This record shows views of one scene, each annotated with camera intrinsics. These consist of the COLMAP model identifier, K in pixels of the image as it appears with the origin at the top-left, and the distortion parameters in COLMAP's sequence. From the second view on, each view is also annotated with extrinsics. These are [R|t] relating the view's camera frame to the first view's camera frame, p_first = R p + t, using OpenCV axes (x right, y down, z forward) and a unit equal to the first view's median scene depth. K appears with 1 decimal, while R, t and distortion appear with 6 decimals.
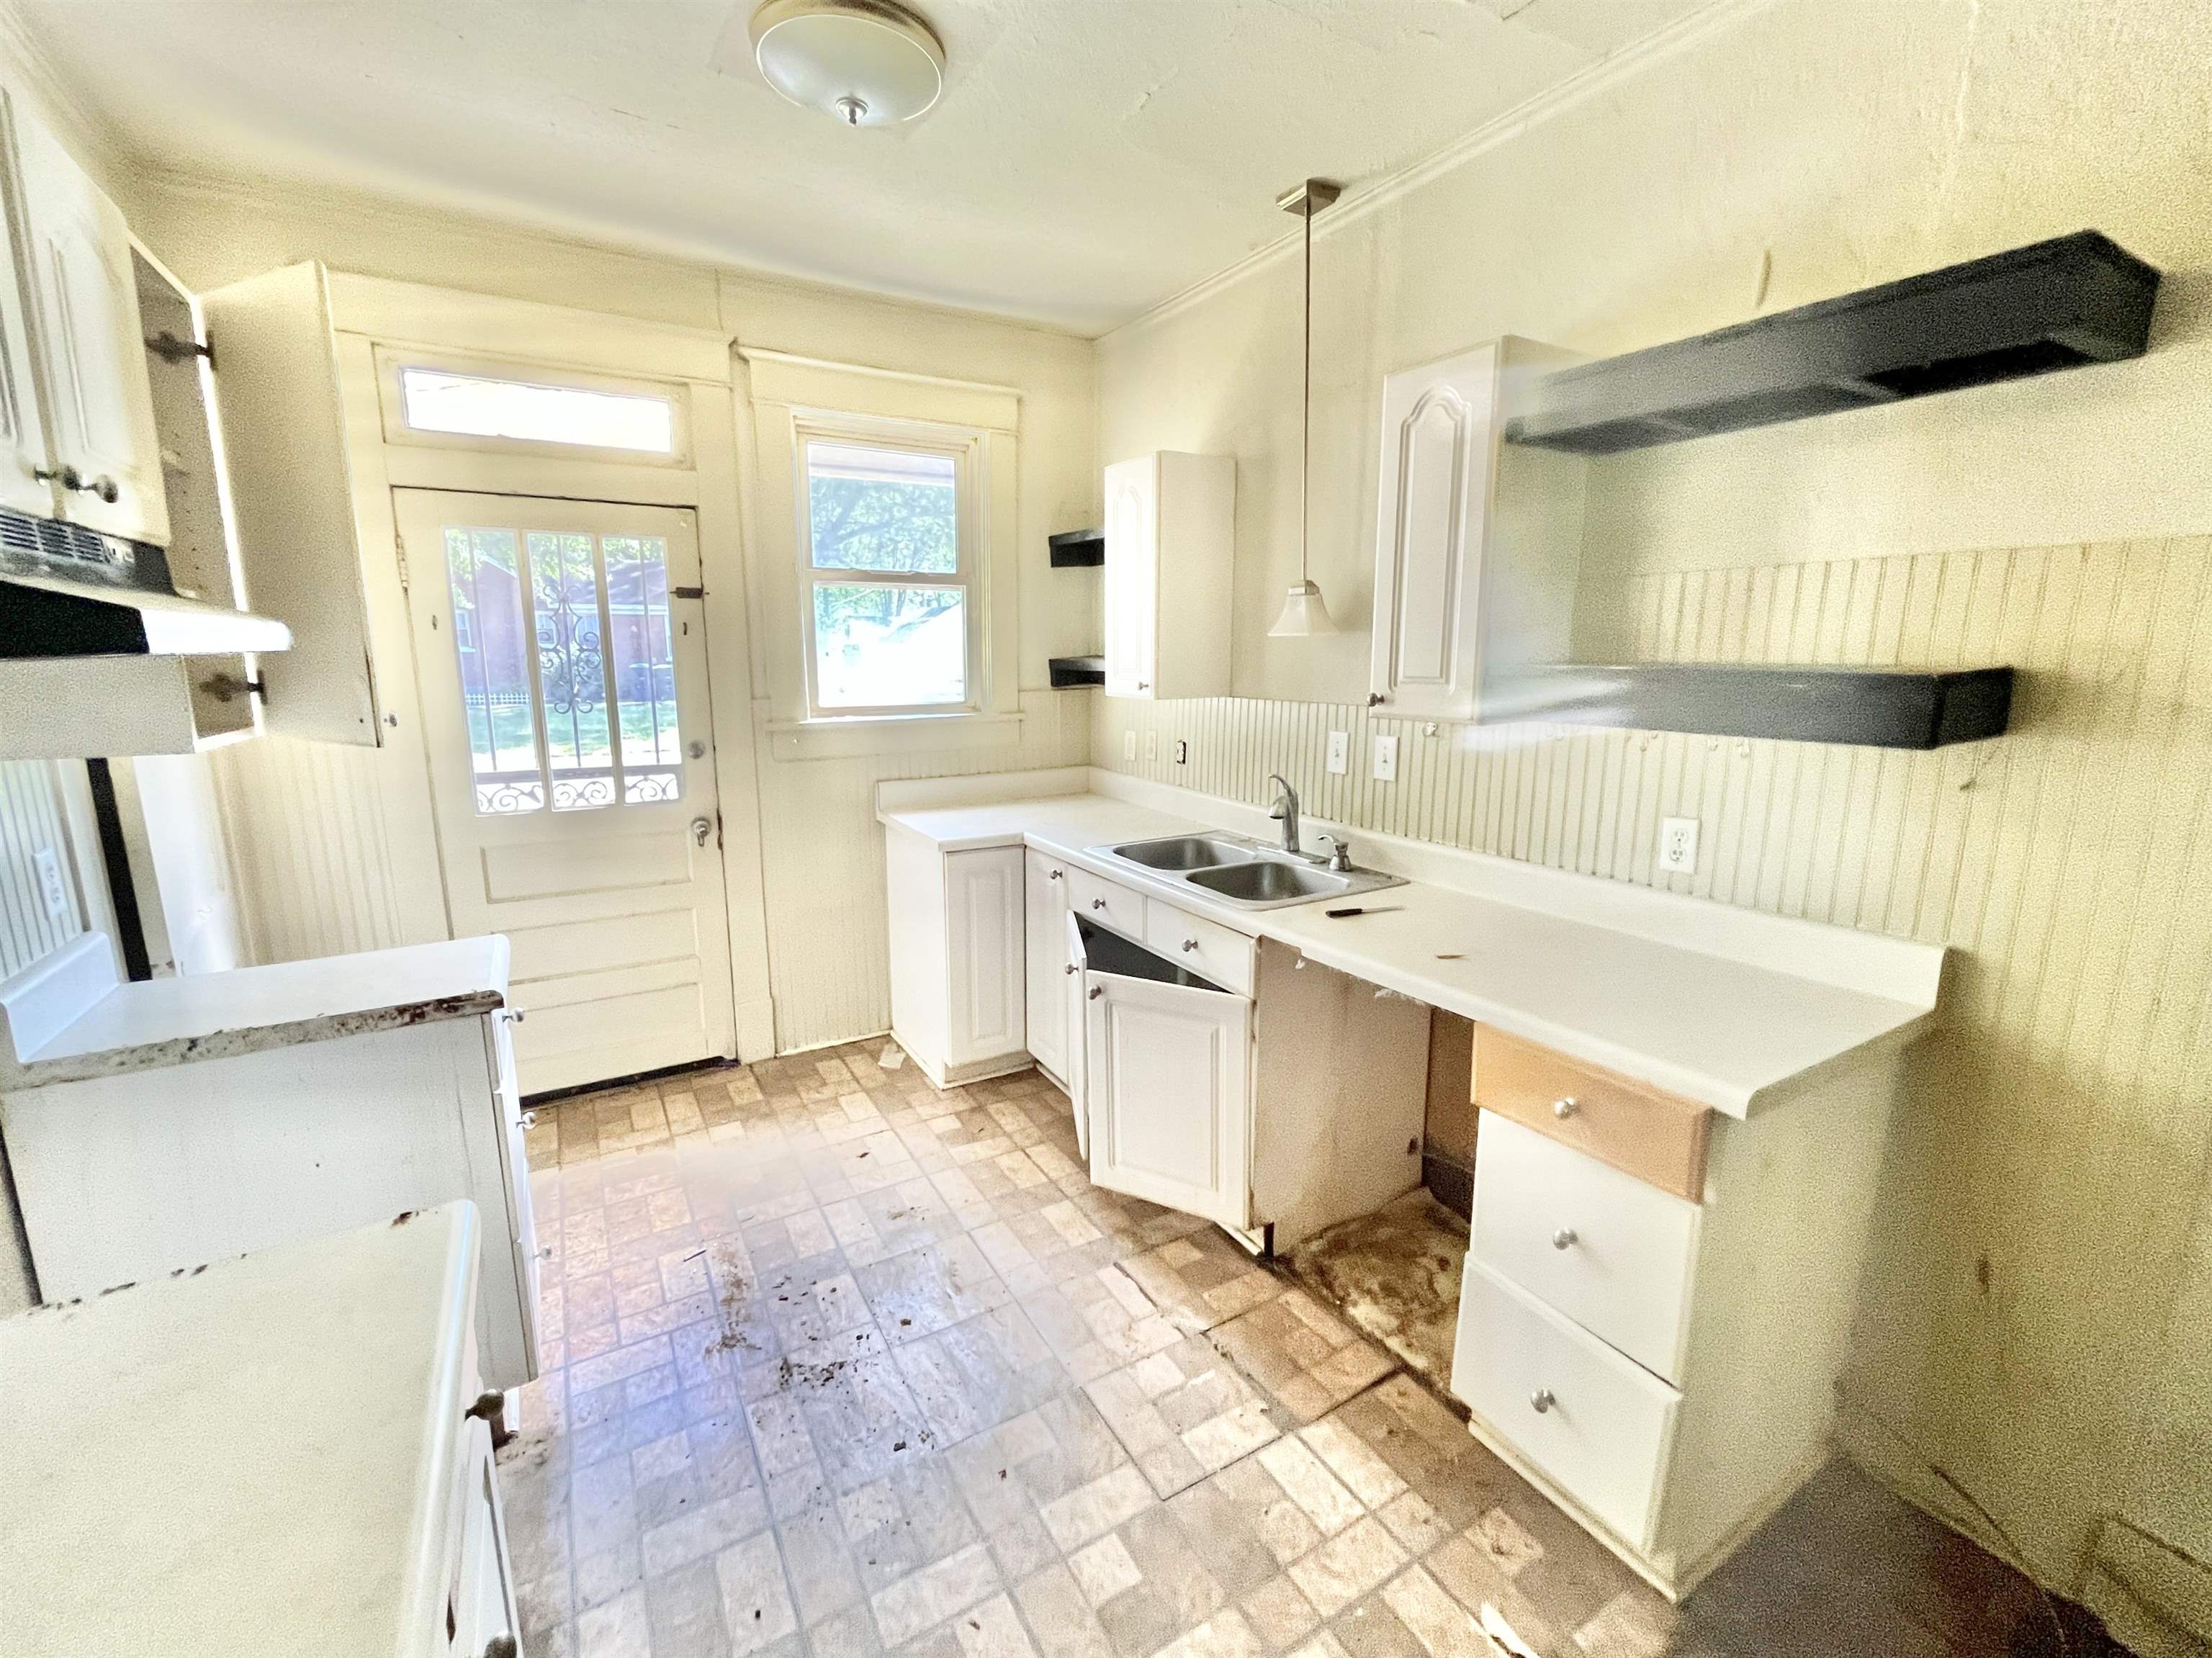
lens RADIAL K [[933.6, 0, 1099.6], [0, 933.6, 823.3], [0, 0, 1]] dist [0.000005, -0.000037]
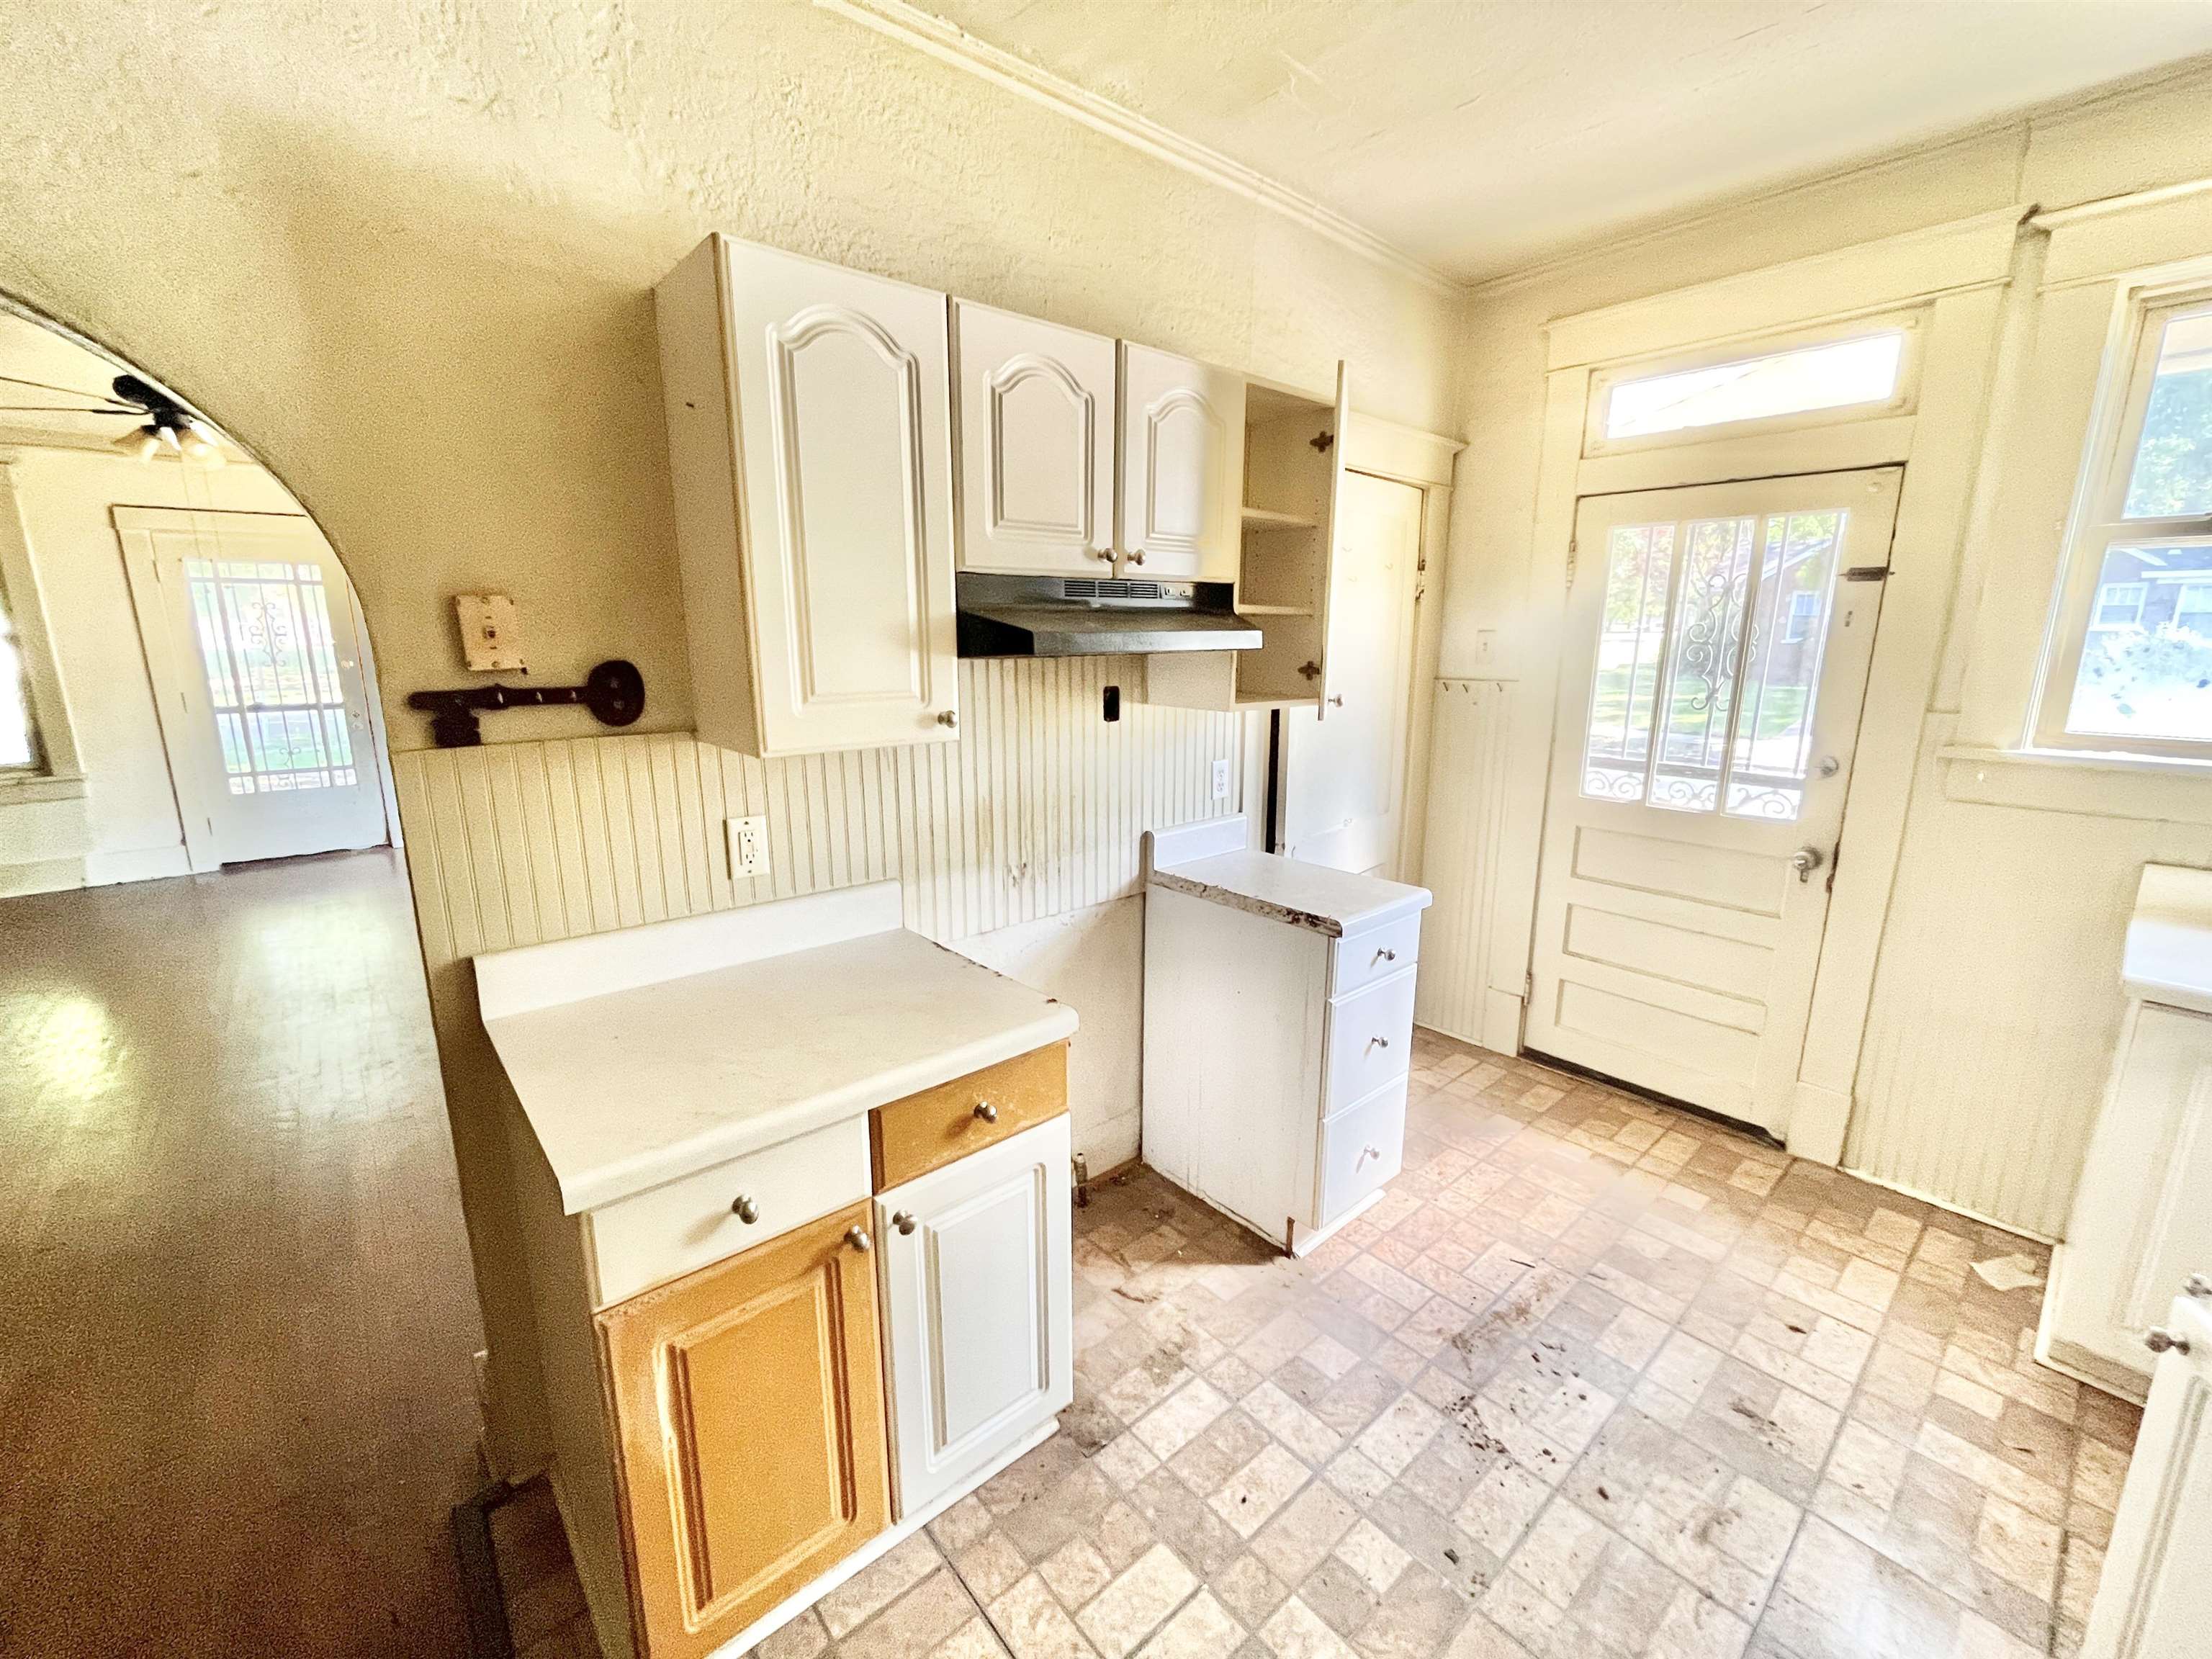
lens RADIAL K [[911.6, 0, 1104.7], [0, 911.6, 824.5], [0, 0, 1]] dist [0.001266, 0.000521]
pose [[0.177916, 0.208759, -0.961647, 0.250206], [-0.181740, 0.967398, 0.176383, -0.059369], [0.967118, 0.143389, 0.210055, 0.238146]]
